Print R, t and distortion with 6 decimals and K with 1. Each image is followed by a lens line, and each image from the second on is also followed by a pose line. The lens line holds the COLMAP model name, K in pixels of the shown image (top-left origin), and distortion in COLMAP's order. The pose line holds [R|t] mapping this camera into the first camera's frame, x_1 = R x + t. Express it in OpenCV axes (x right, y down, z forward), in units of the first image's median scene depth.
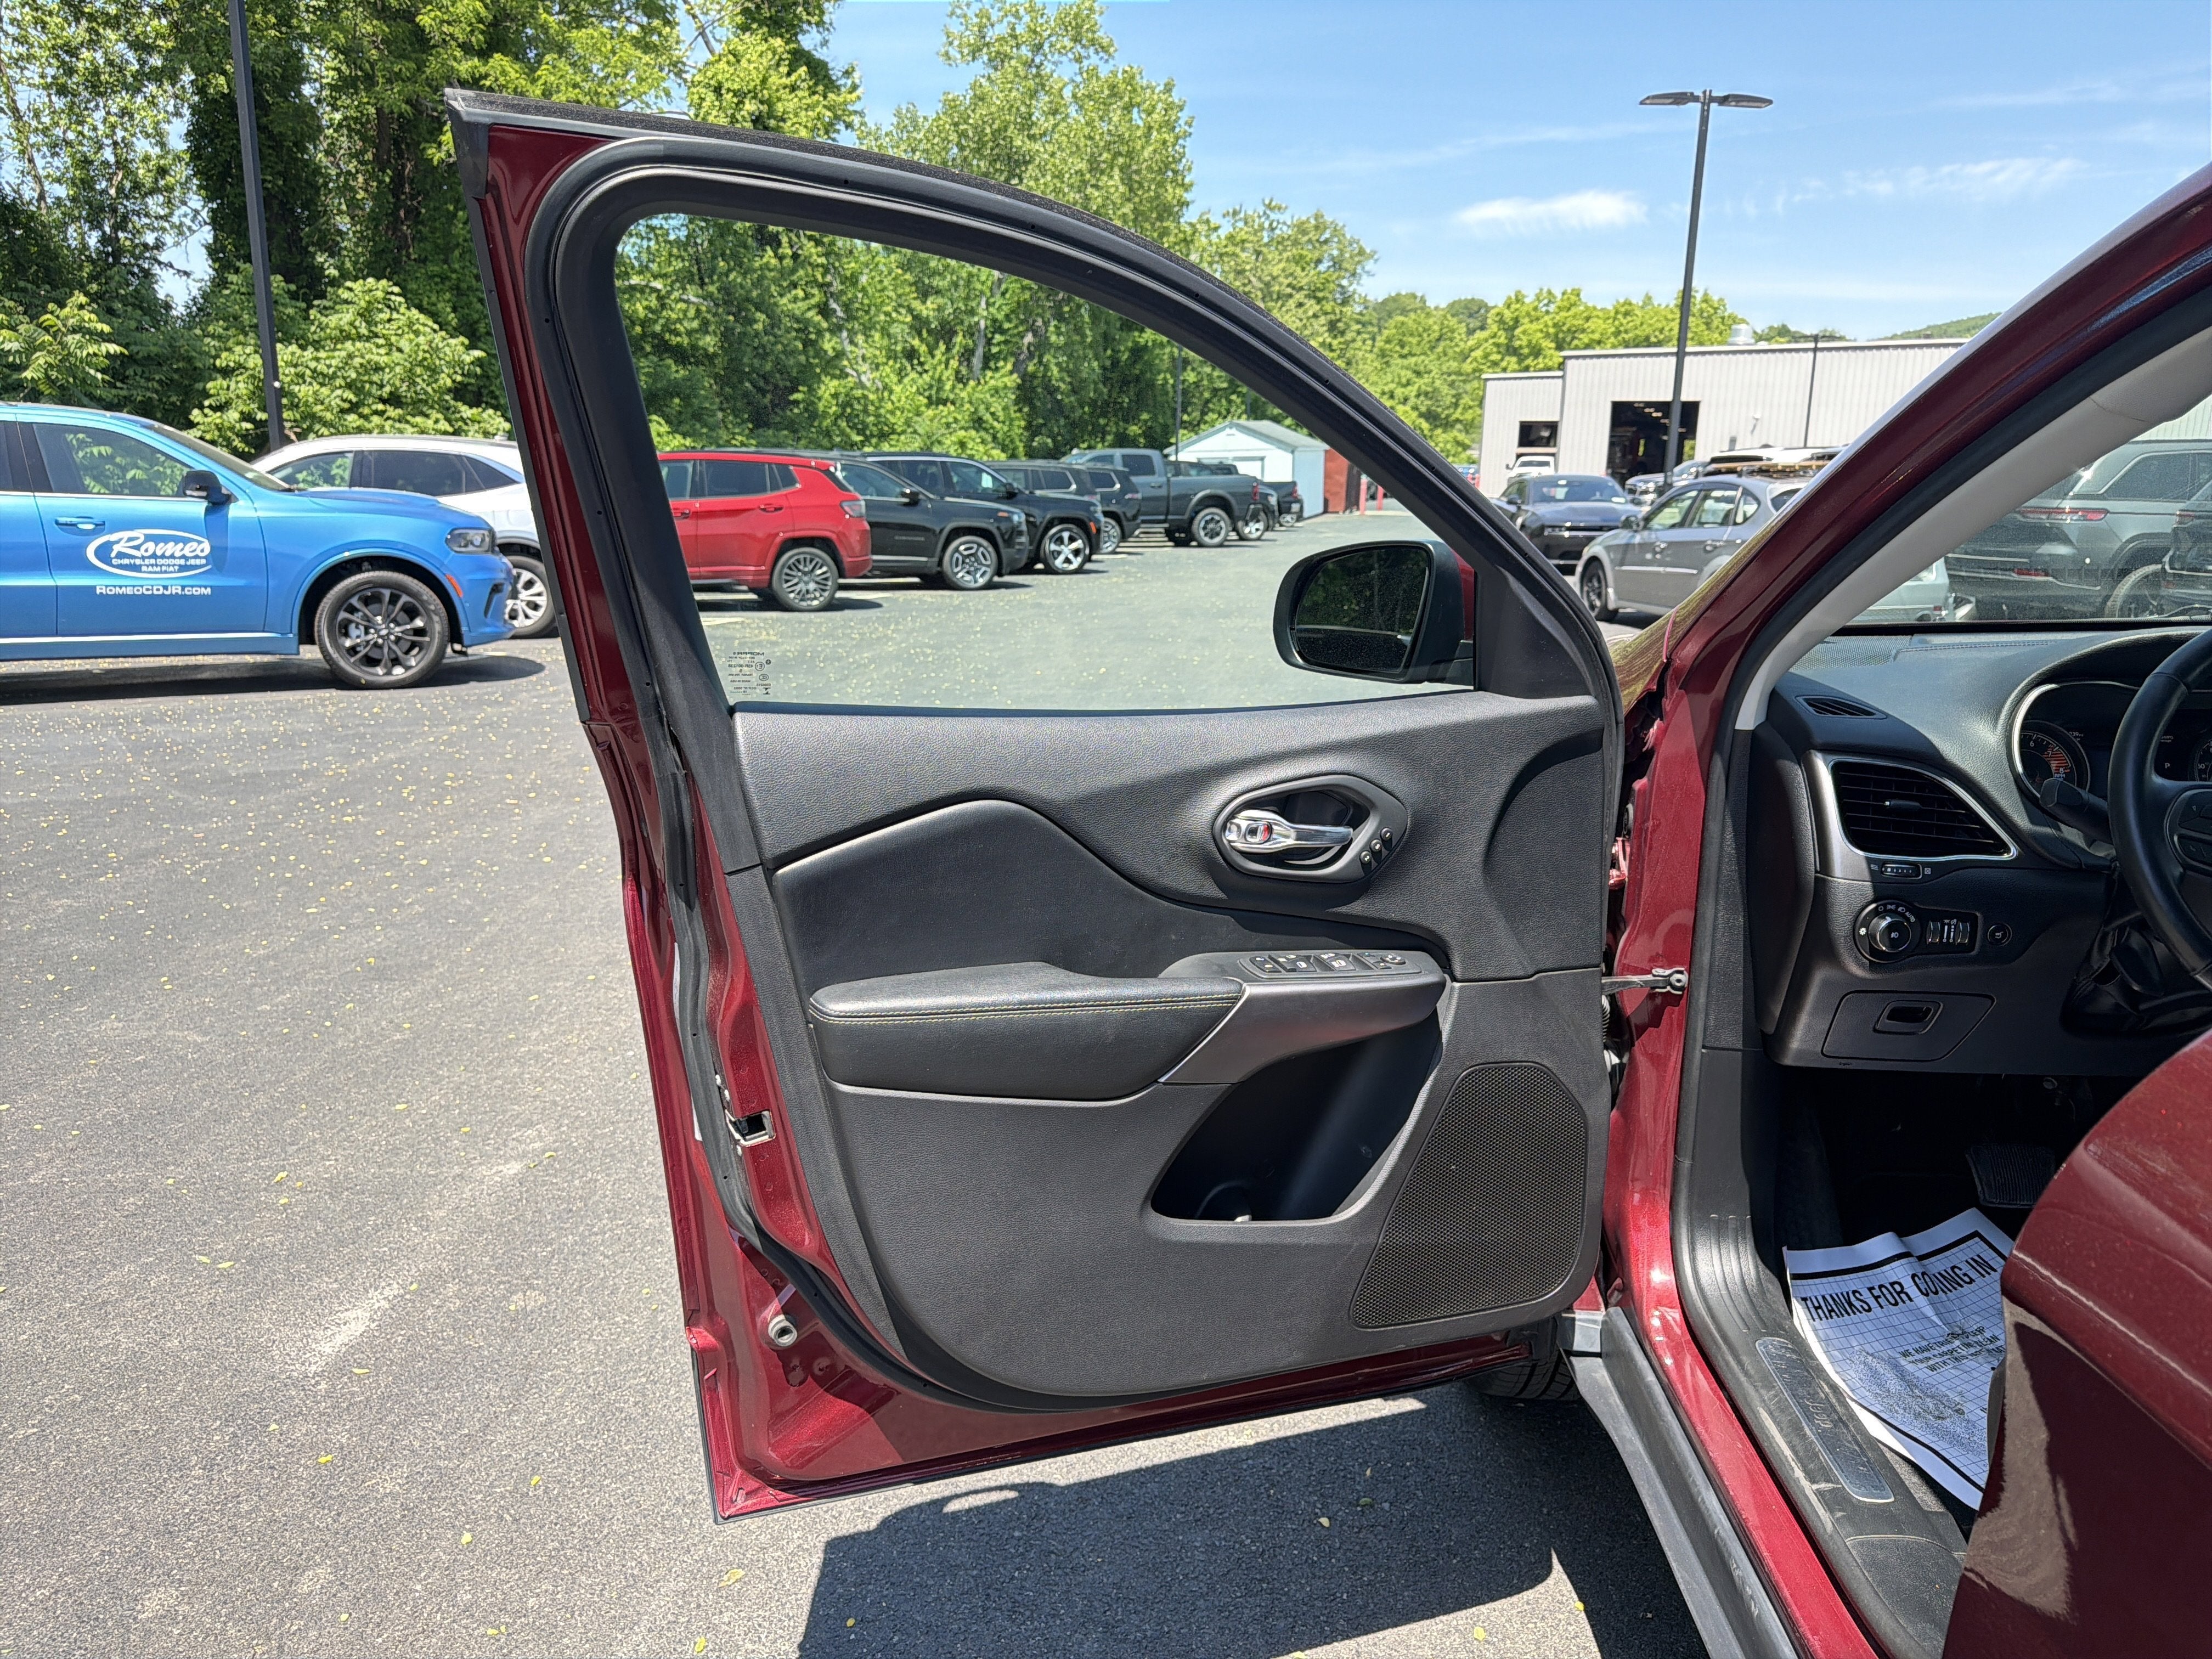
lens RADIAL K [[1585.7, 0, 1108.4], [0, 1585.7, 870.9], [0, 0, 1]] dist [0.020517, -0.031039]
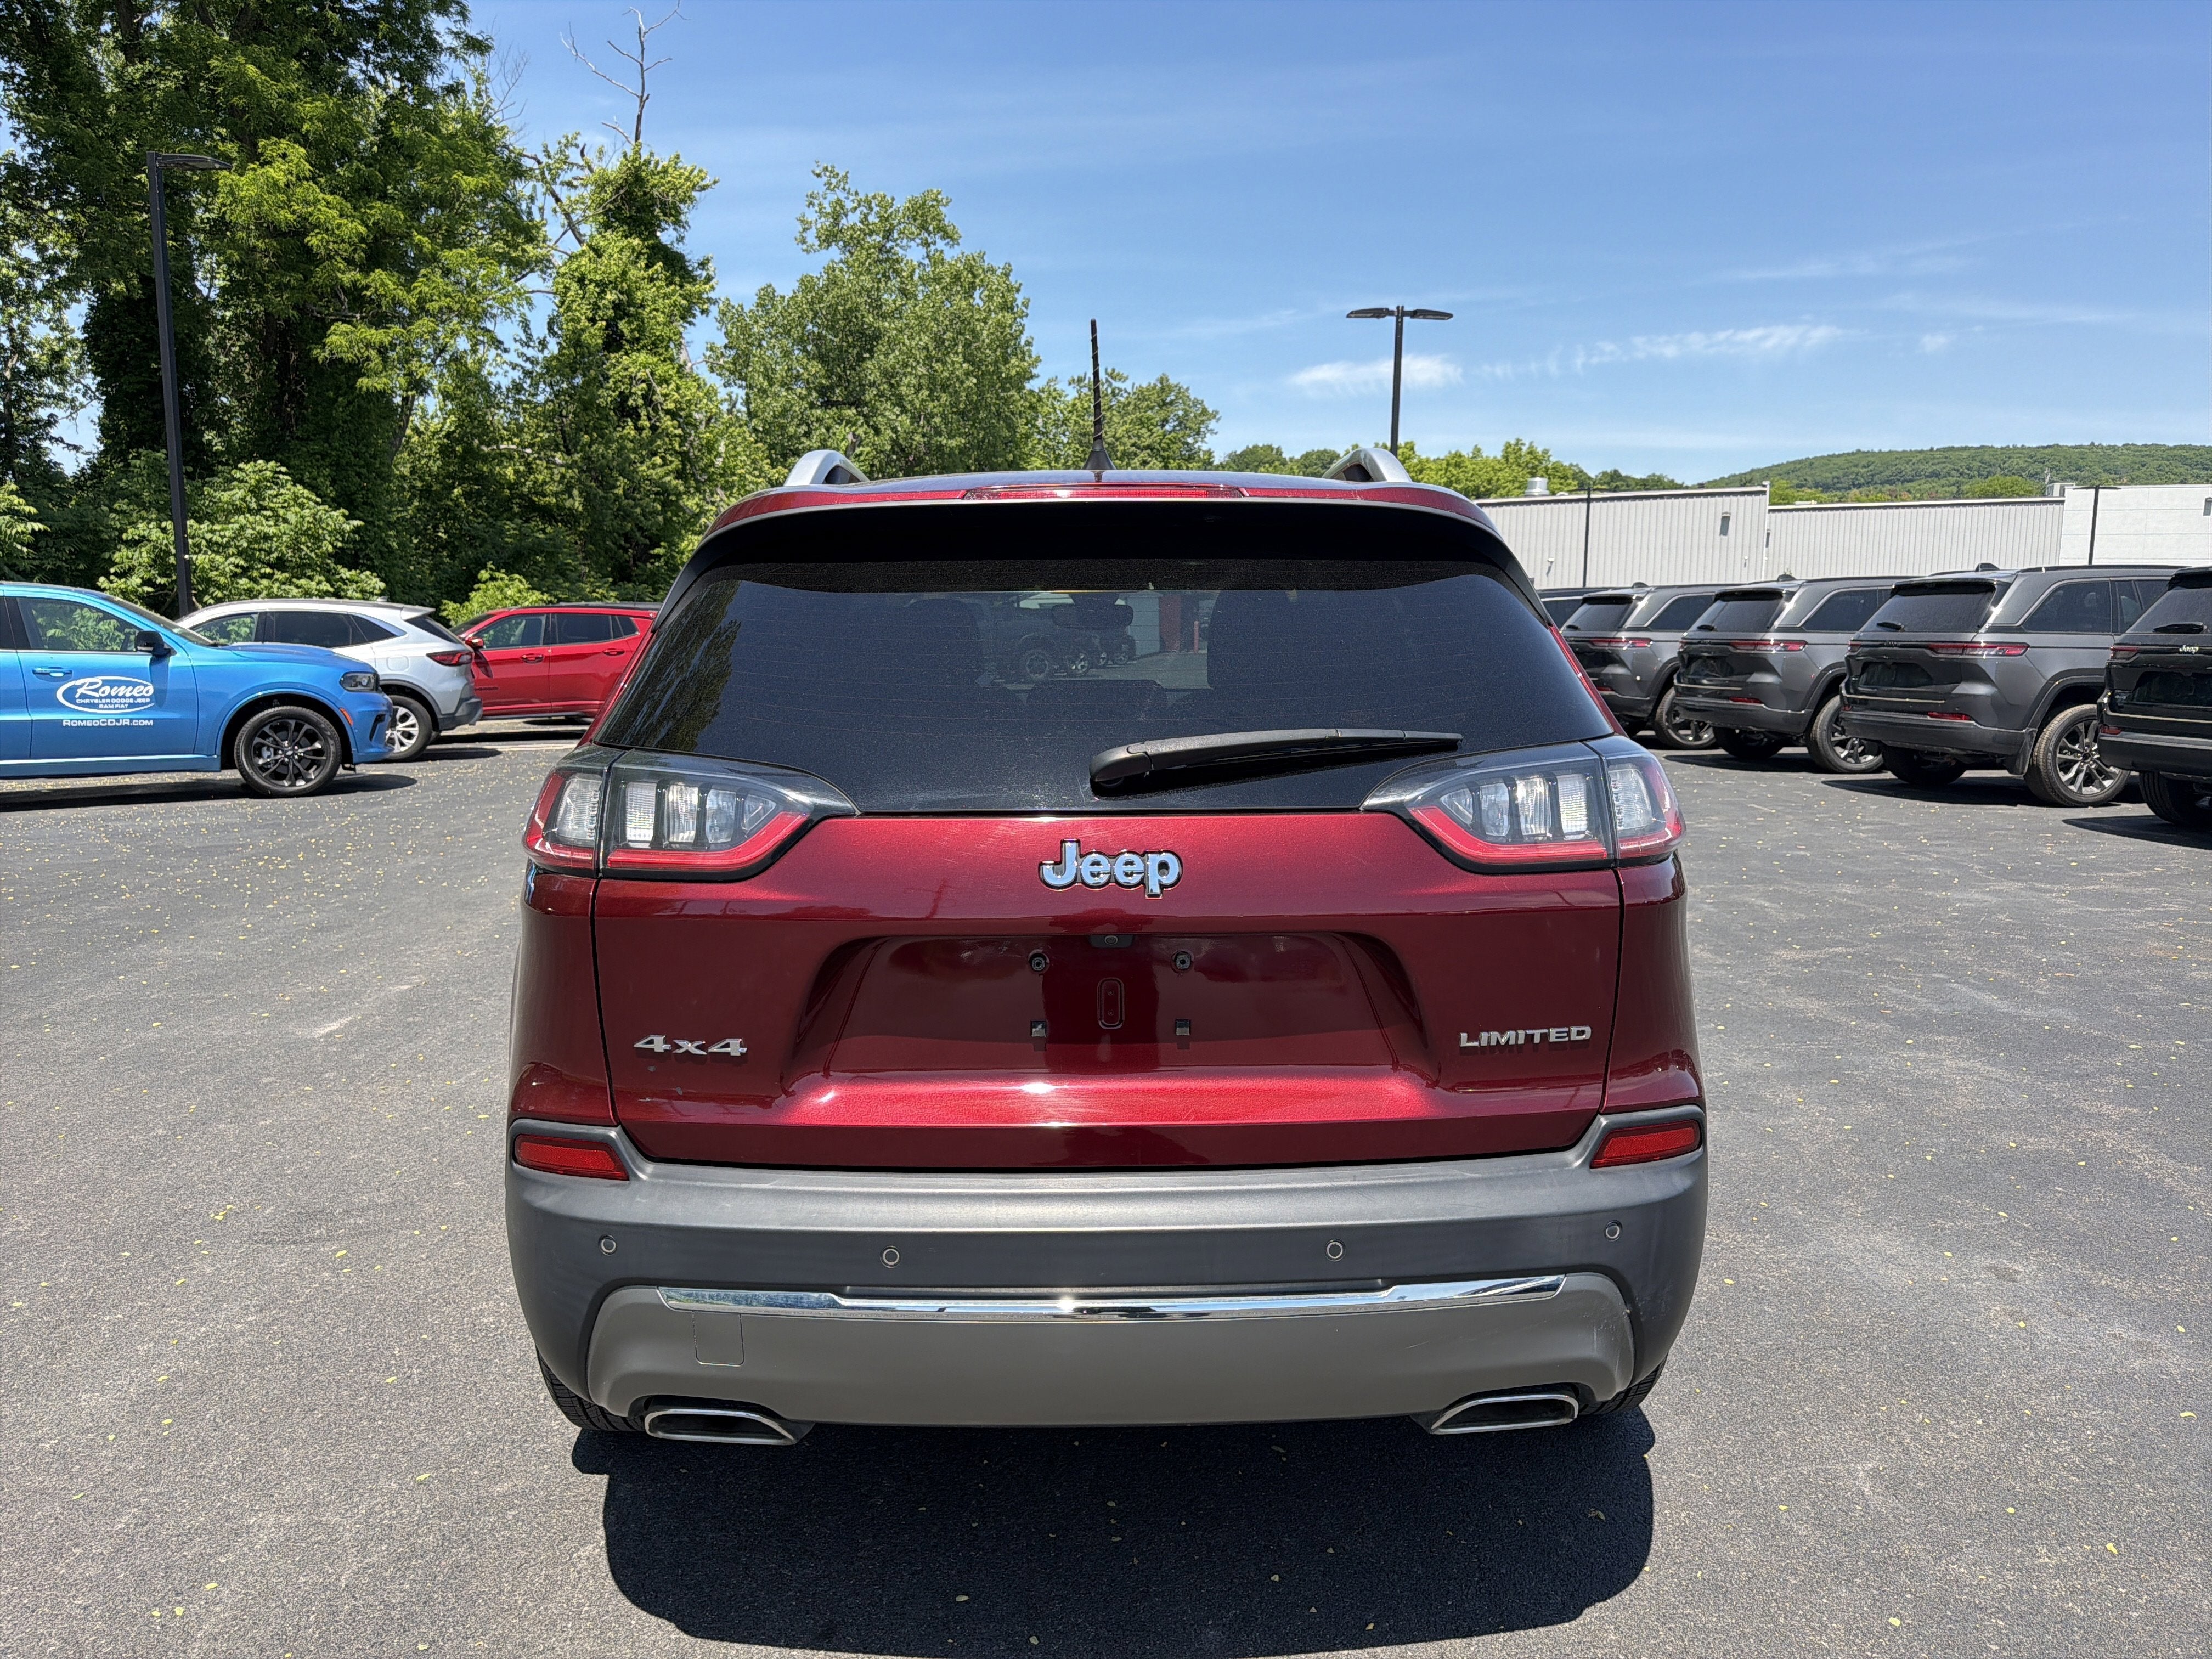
lens RADIAL K [[1585.7, 0, 1117.9], [0, 1585.7, 864.8], [0, 0, 1]] dist [0.020517, -0.031039]
pose [[0.996666, -0.024470, 0.077839, 0.031805], [0.031322, 0.995622, -0.088067, 0.021729], [-0.075343, 0.090211, 0.993069, -0.093165]]
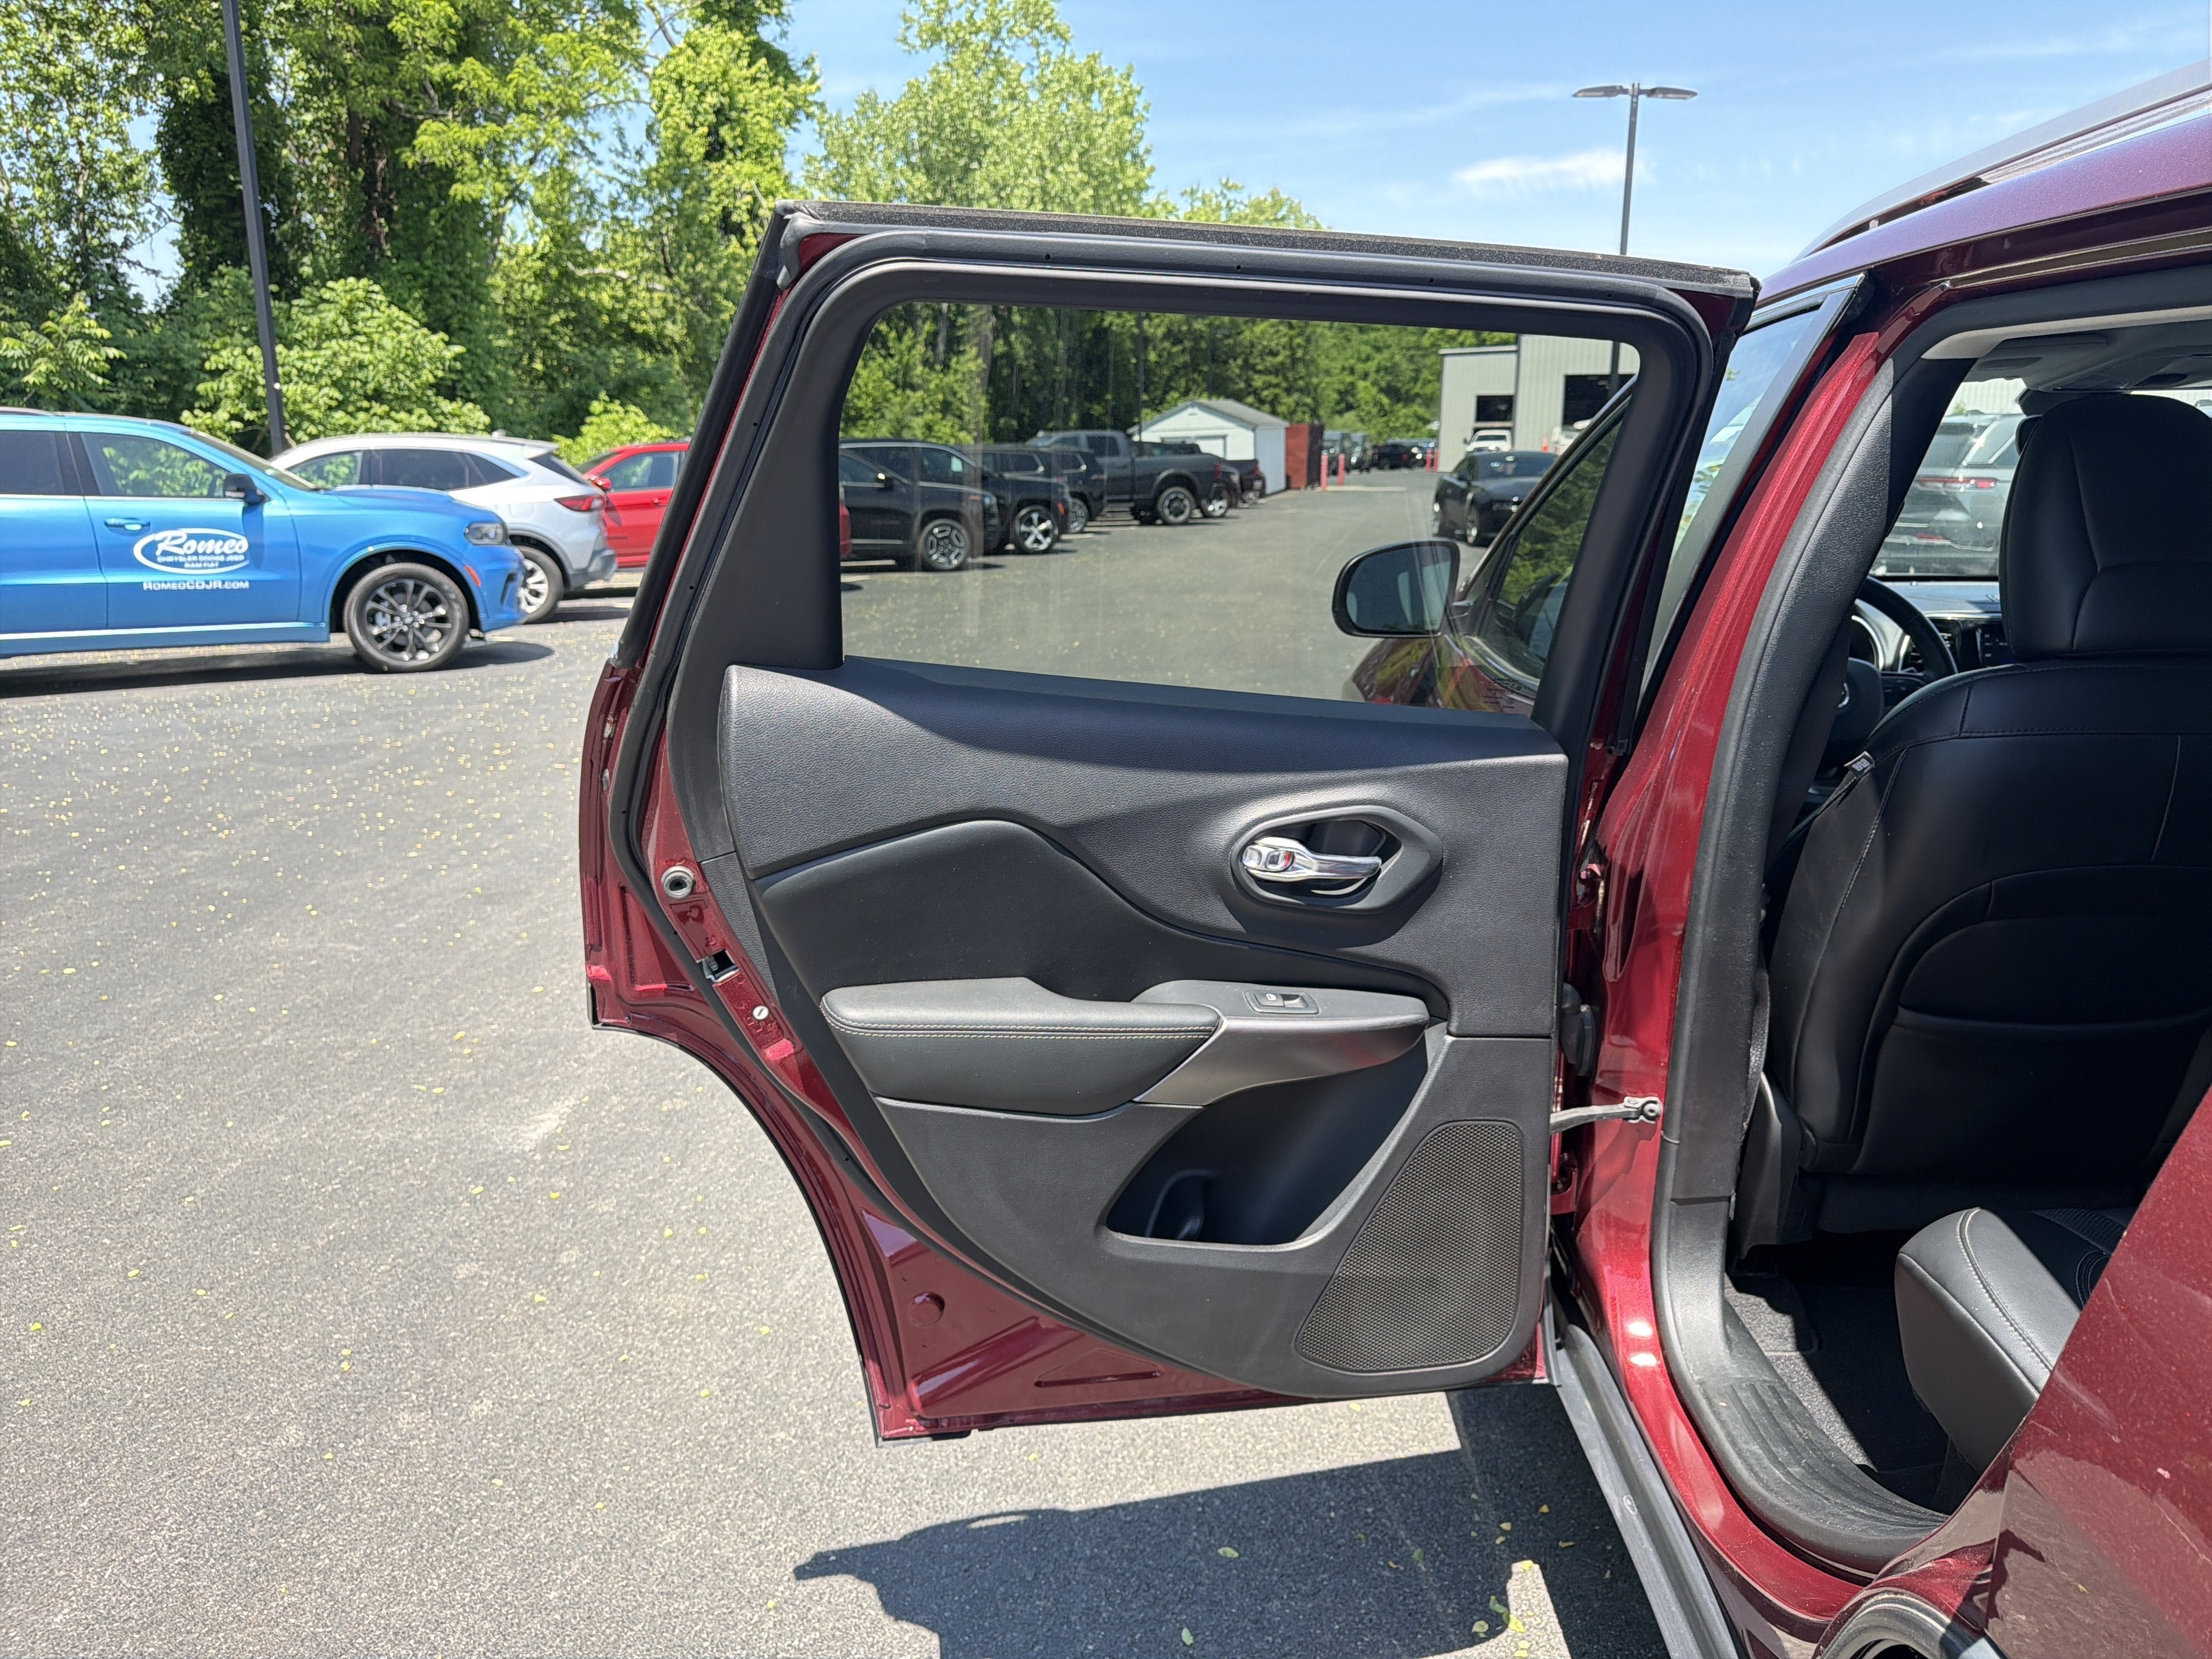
lens RADIAL K [[1585.7, 0, 1128.4], [0, 1585.7, 860.7], [0, 0, 1]] dist [0.020517, -0.031039]
pose [[0.999295, -0.023418, 0.029329, -0.001201], [0.023220, 0.999705, 0.007088, 0.004858], [-0.029486, -0.006402, 0.999545, -0.027319]]
